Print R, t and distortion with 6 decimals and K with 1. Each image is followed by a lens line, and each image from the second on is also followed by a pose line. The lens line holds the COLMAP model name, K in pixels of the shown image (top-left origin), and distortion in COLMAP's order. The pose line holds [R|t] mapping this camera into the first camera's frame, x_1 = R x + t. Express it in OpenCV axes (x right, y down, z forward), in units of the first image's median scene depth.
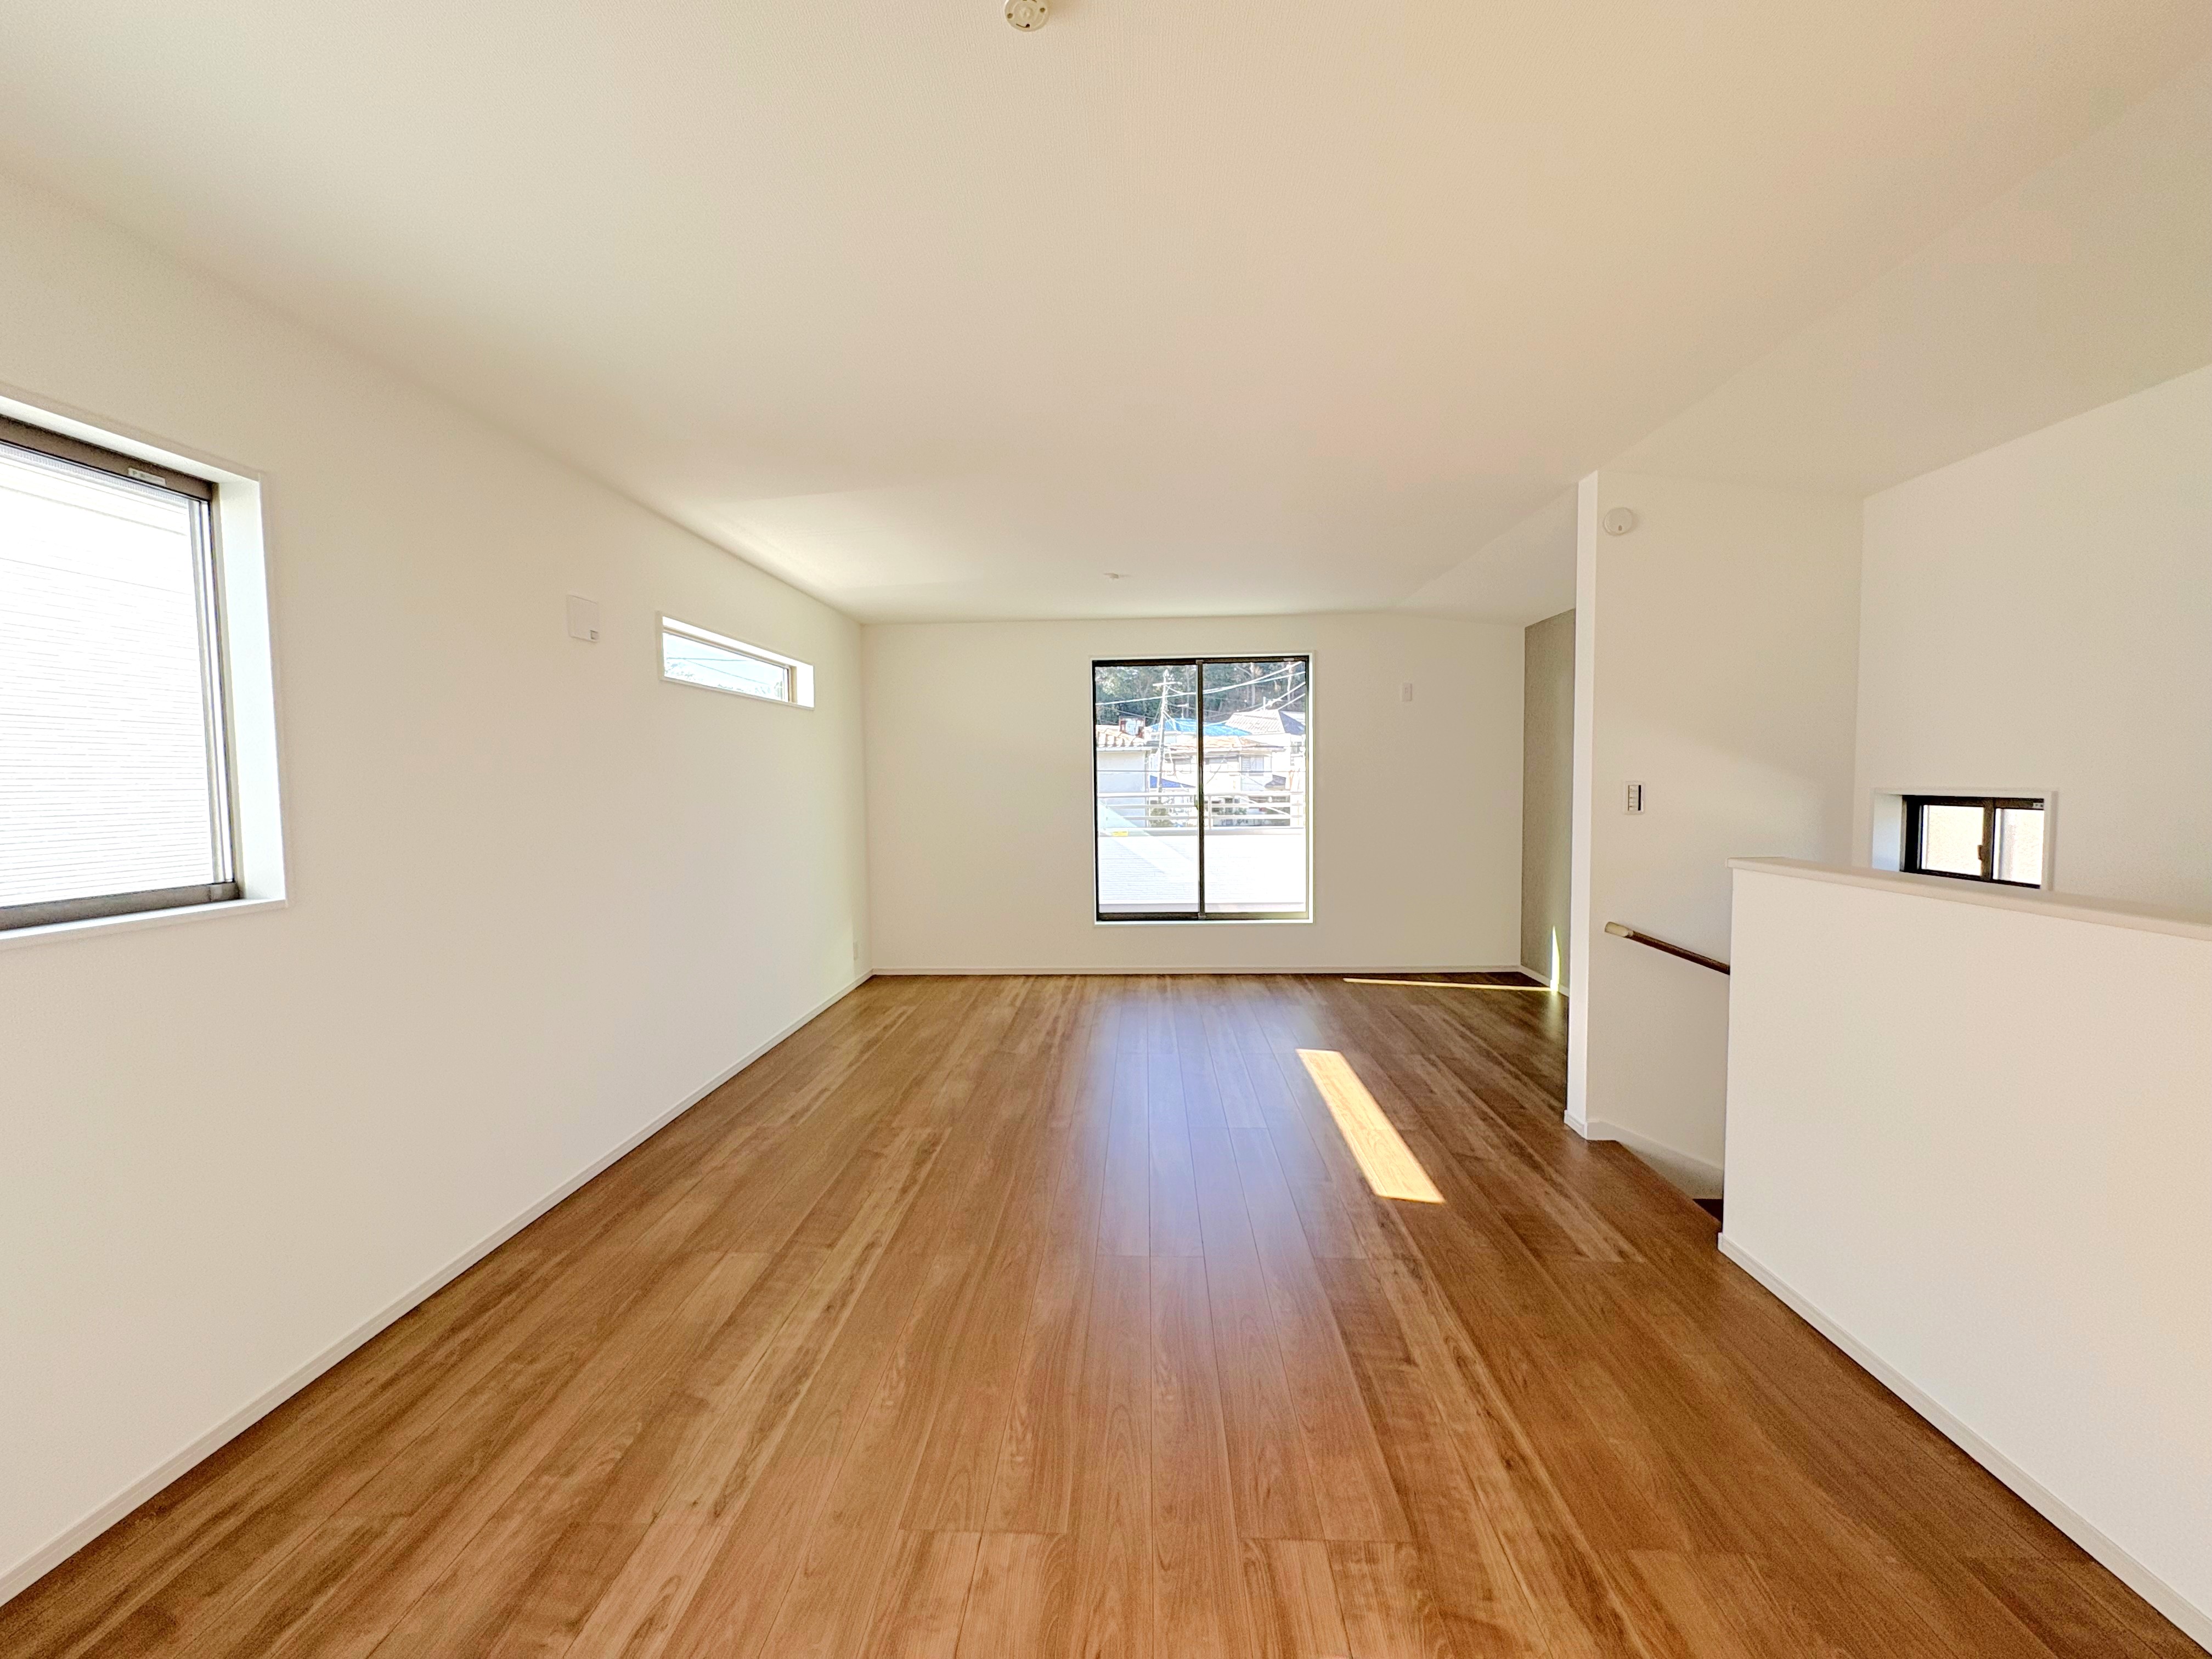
lens RADIAL K [[881.0, 0, 1103.7], [0, 881.0, 828.8], [0, 0, 1]] dist [0.001018, 0.000511]
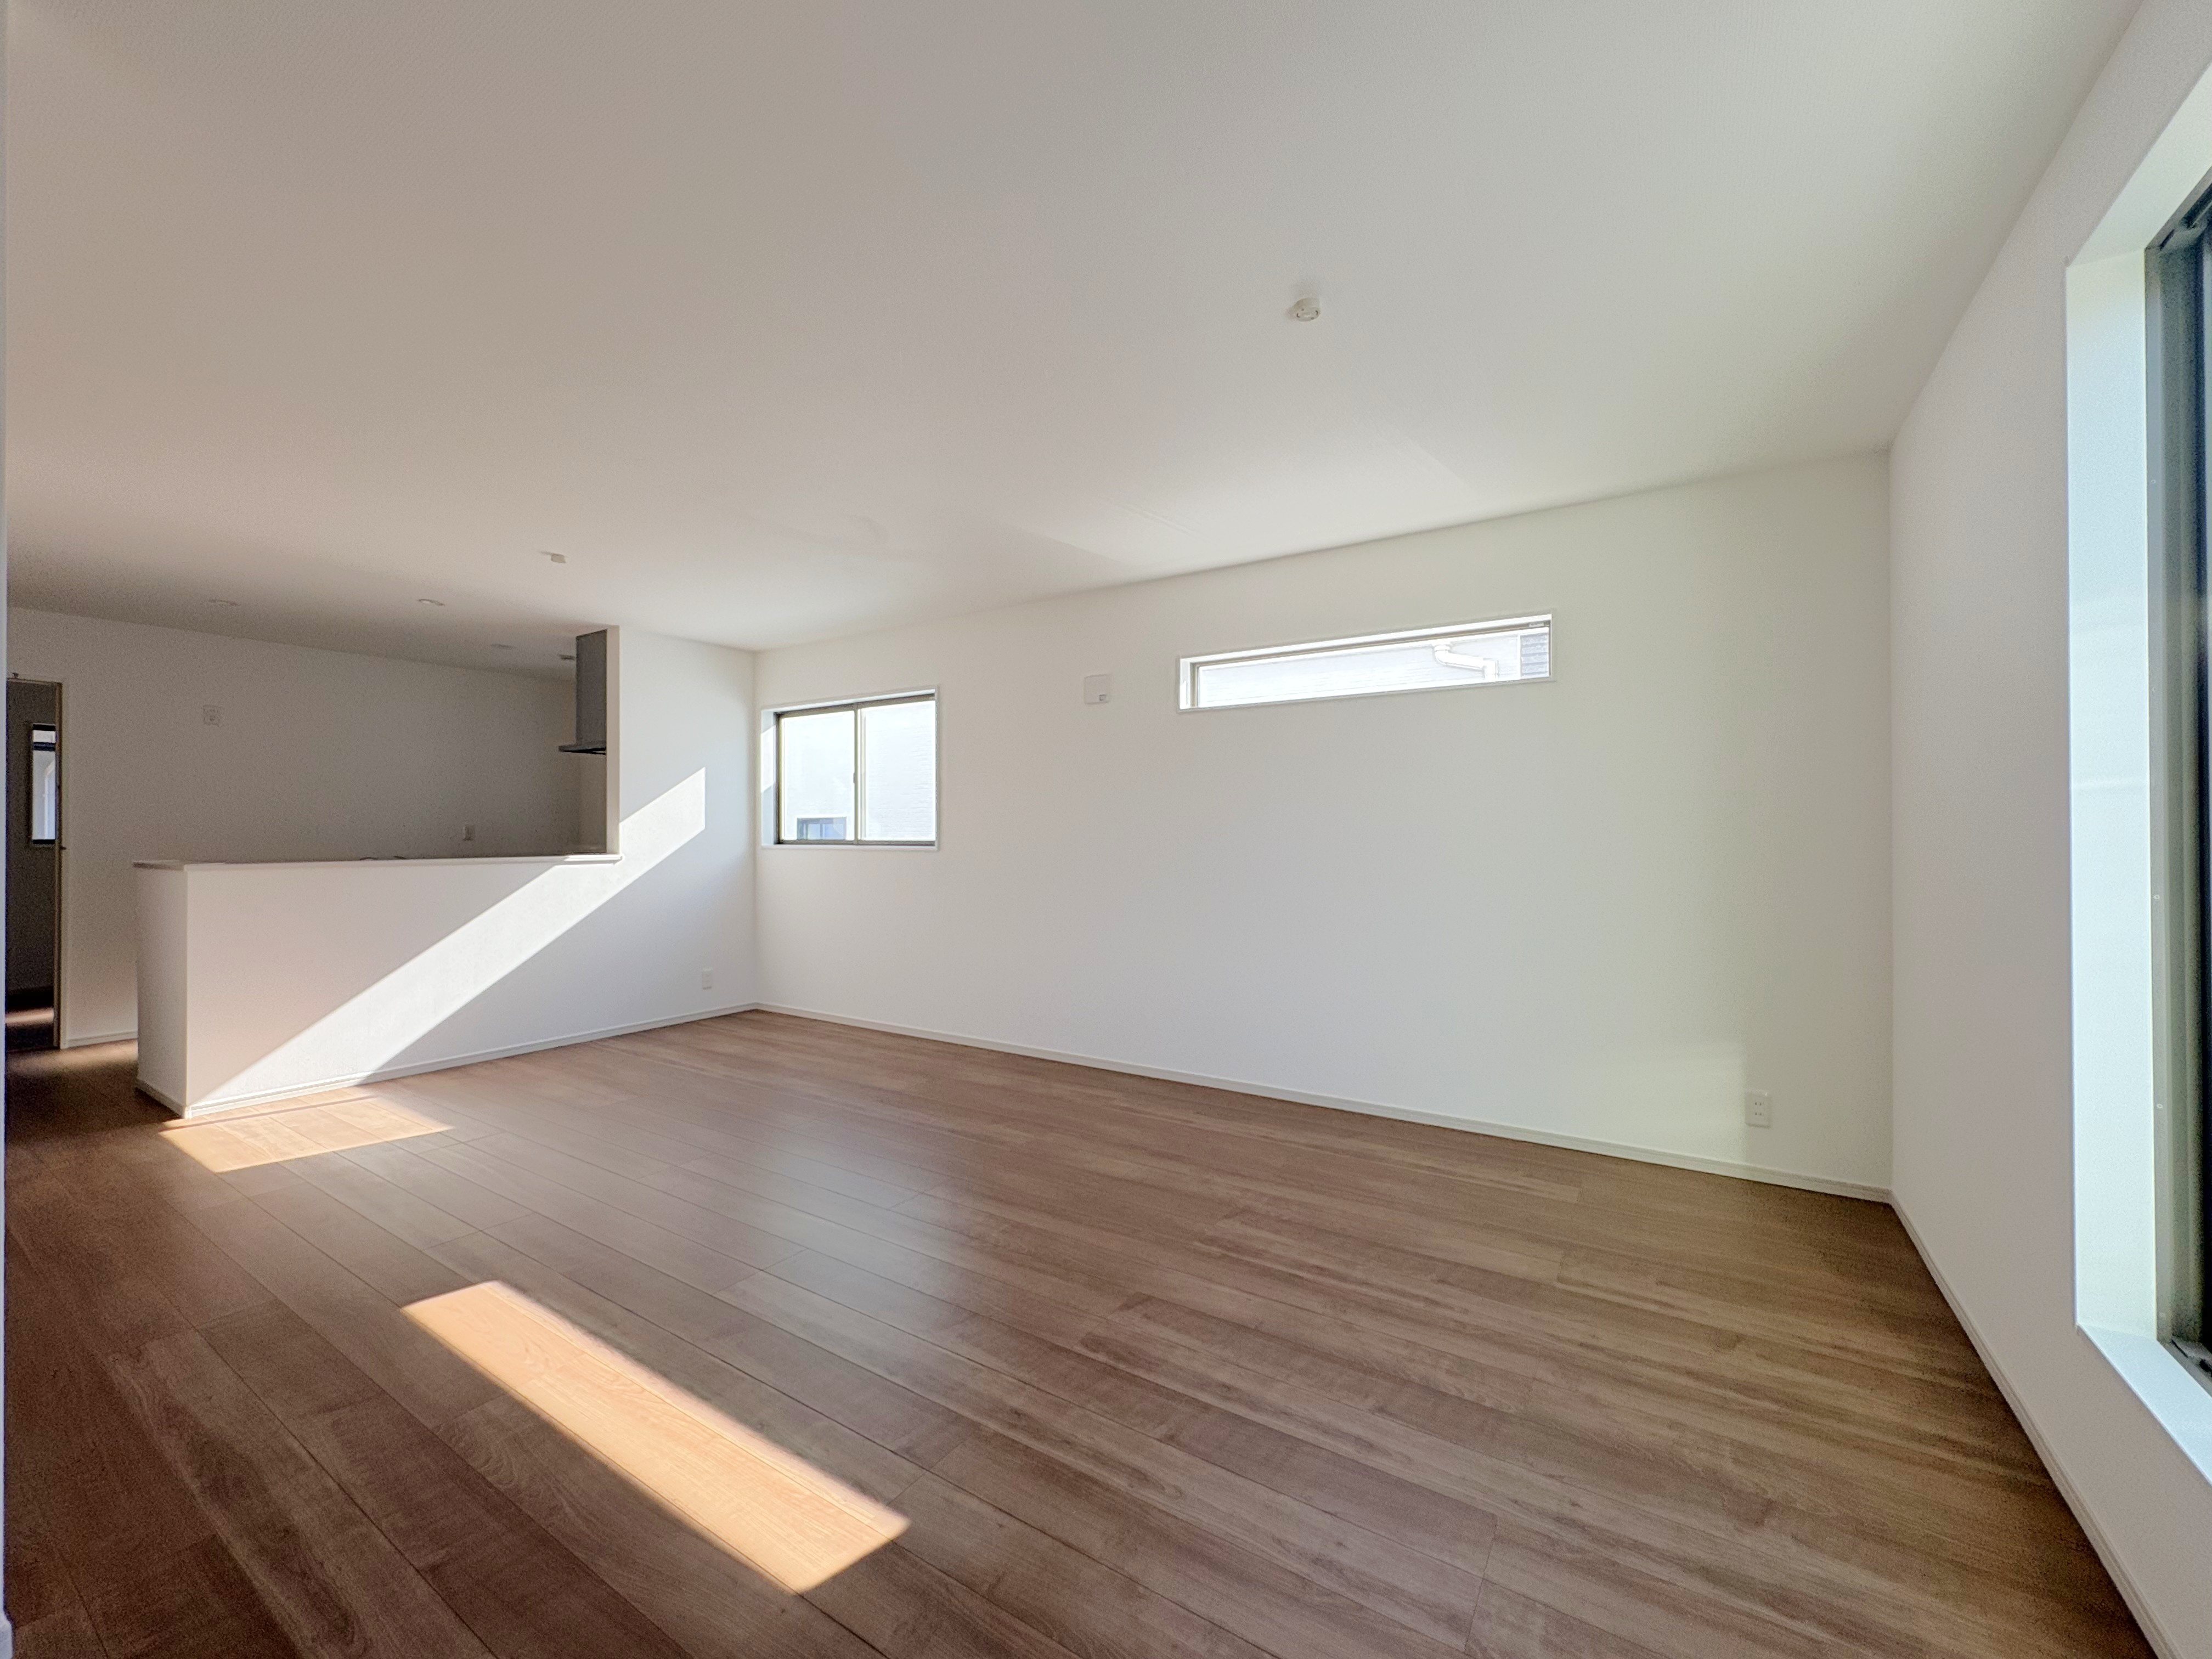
lens RADIAL K [[881.0, 0, 1103.7], [0, 881.0, 828.8], [0, 0, 1]] dist [0.001018, 0.000511]
pose [[-0.502328, 0.010017, -0.864619, 0.593530], [-0.042631, 0.998430, 0.036334, -0.050041], [0.863625, 0.055111, -0.501113, 1.521116]]
